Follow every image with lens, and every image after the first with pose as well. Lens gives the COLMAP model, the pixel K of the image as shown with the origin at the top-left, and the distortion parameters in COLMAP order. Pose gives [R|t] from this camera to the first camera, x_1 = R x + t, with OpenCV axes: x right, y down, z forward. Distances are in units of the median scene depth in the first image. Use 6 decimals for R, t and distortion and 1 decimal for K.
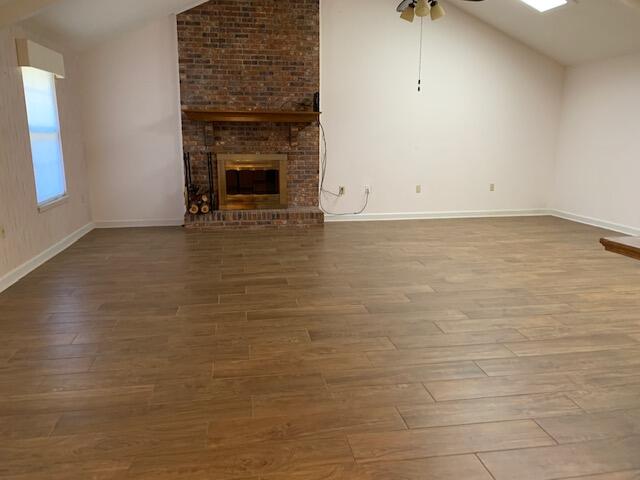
lens RADIAL K [[494.3, 0, 317.3], [0, 494.3, 240.2], [0, 0, 1]] dist [0.047068, -0.047386]
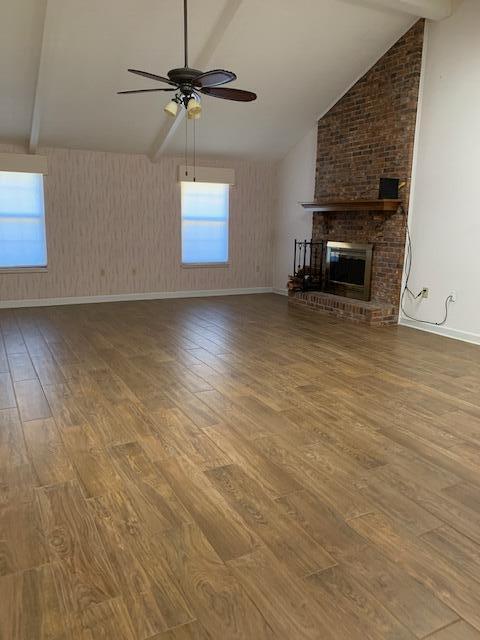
lens RADIAL K [[494.3, 0, 236.4], [0, 494.3, 321.1], [0, 0, 1]] dist [0.047068, -0.047386]
pose [[0.318527, 0.193068, -0.928044, 0.792525], [-0.209933, 0.969094, 0.129554, -0.103351], [0.924375, 0.153560, 0.349214, 0.462137]]
